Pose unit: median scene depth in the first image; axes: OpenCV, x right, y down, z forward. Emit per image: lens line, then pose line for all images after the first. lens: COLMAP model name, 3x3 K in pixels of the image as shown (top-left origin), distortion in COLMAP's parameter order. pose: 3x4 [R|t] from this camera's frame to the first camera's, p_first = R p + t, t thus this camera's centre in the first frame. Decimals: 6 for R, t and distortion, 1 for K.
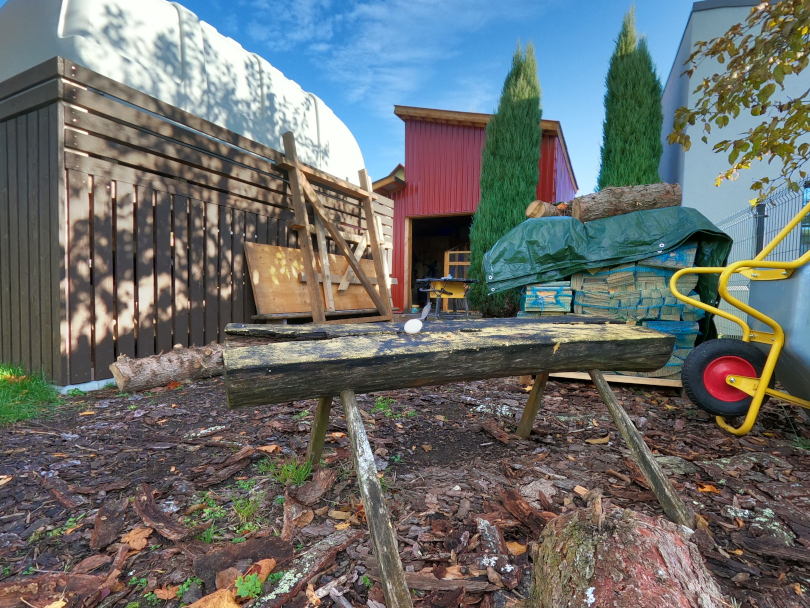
lens RADIAL K [[392.0, 0, 403.2], [0, 392.0, 307.6], [0, 0, 1]] dist [0.000342, 0.000231]
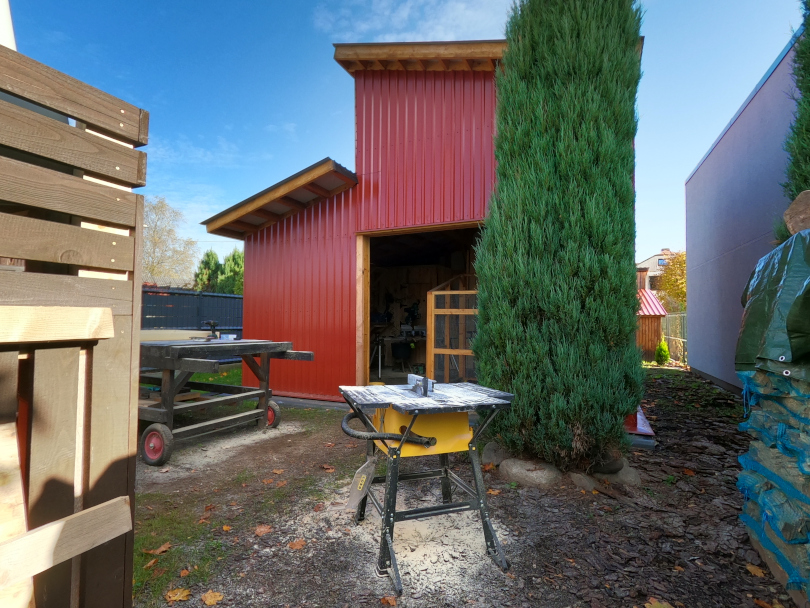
lens RADIAL K [[392.0, 0, 405.8], [0, 392.0, 303.7], [0, 0, 1]] dist [0.000342, 0.000231]
pose [[0.999535, -0.011790, 0.028125, 0.061617], [0.014080, 0.996480, -0.082642, -0.081954], [-0.027051, 0.083000, 0.996182, 0.444484]]
